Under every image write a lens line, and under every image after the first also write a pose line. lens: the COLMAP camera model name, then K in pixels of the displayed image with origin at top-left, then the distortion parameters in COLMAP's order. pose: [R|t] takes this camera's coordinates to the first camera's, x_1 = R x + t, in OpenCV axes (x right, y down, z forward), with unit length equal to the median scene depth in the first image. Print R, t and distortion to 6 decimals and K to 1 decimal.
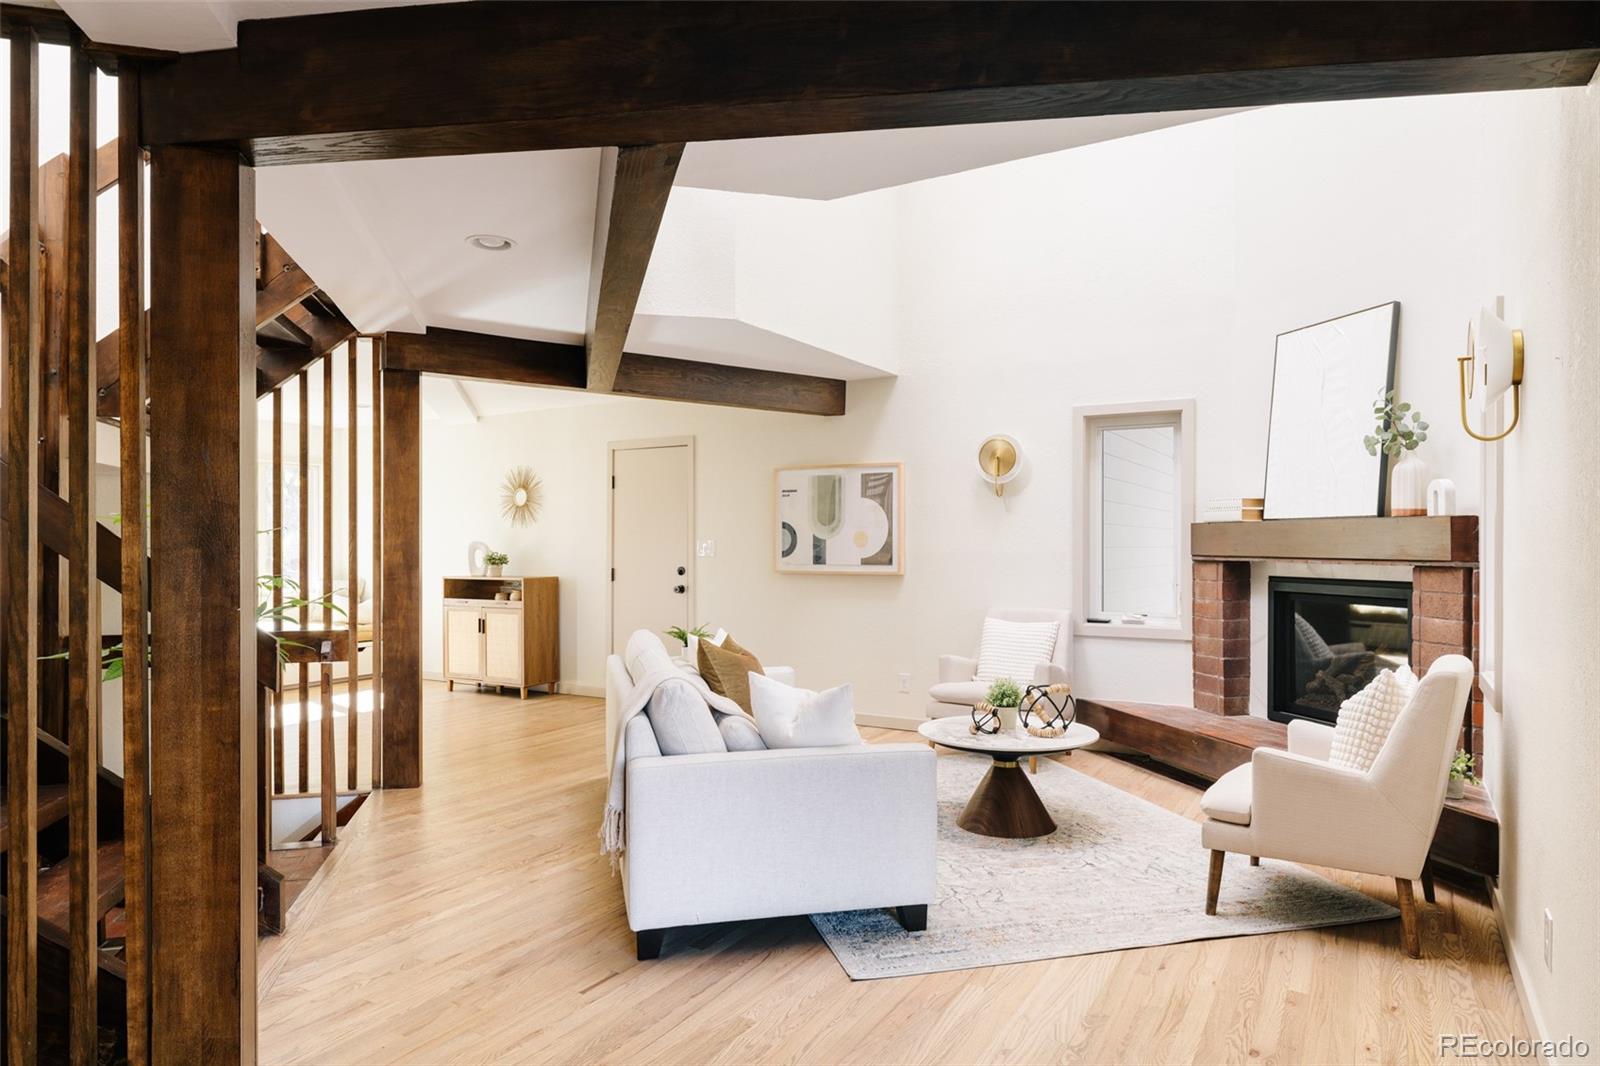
lens RADIAL K [[958.5, 0, 797.1], [0, 958.5, 539.3], [0, 0, 1]] dist [0.001274, -0.000578]
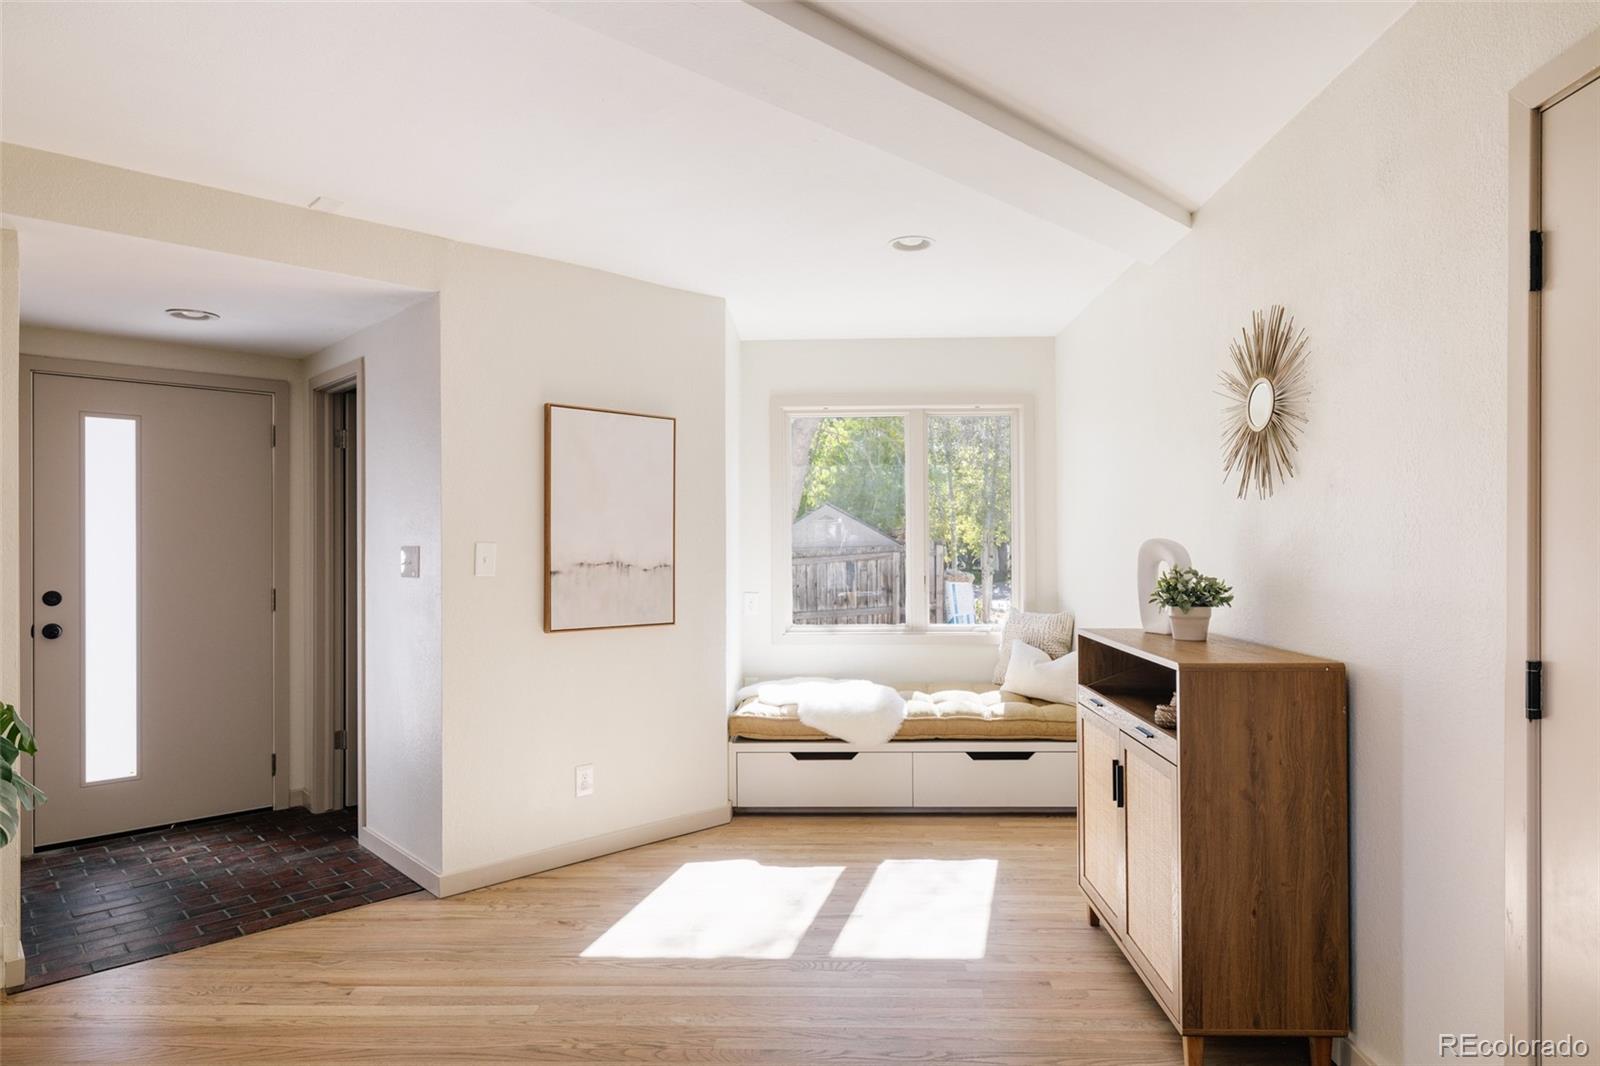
lens RADIAL K [[958.5, 0, 804.0], [0, 958.5, 539.6], [0, 0, 1]] dist [0.001274, -0.000578]
pose [[0.497265, -0.004458, -0.867587, -0.100913], [0.005162, 0.999984, -0.002179, 0.003015], [0.867583, -0.003395, 0.497280, 0.868327]]
